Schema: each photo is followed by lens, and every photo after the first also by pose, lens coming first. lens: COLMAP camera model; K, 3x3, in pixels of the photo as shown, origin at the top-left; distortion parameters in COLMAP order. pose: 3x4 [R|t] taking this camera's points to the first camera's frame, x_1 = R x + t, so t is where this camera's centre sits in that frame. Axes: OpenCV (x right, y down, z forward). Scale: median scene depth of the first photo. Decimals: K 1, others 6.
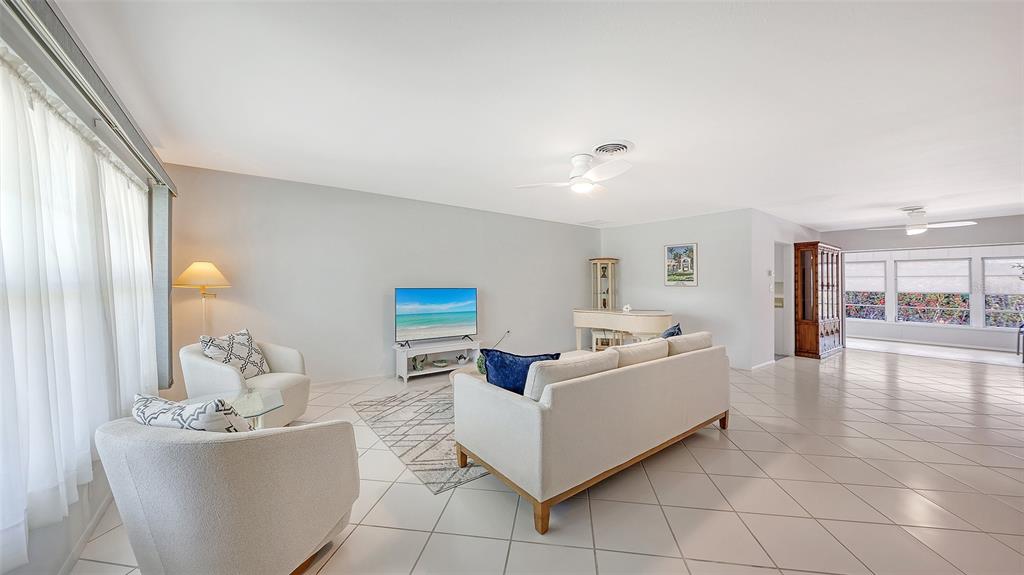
lens RADIAL K [[354.8, 0, 507.6], [0, 354.8, 286.0], [0, 0, 1]] dist [-0.001879, -0.000183]
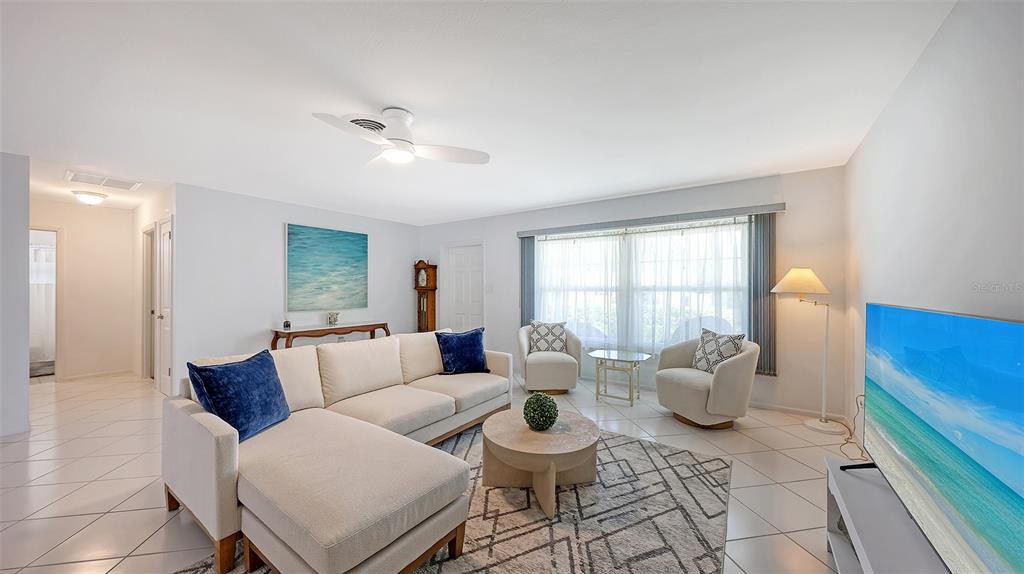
lens RADIAL K [[354.8, 0, 507.6], [0, 354.8, 285.5], [0, 0, 1]] dist [-0.001879, -0.000183]
pose [[-0.949130, -0.004614, -0.314851, 0.163257], [-0.002016, 0.999961, -0.008579, -0.008171], [0.314878, -0.007508, -0.949102, 1.233508]]
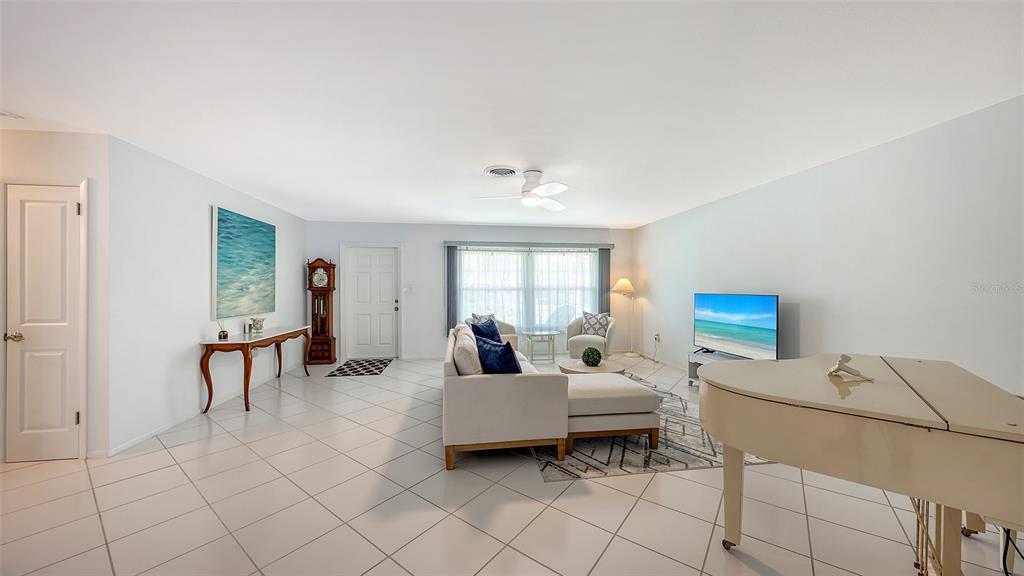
lens RADIAL K [[354.8, 0, 507.6], [0, 354.8, 286.5], [0, 0, 1]] dist [-0.001879, -0.000183]
pose [[-0.476745, -0.005466, -0.879025, 0.856993], [0.000854, 0.999977, -0.006681, -0.008313], [0.879041, -0.003936, -0.476729, 1.013488]]
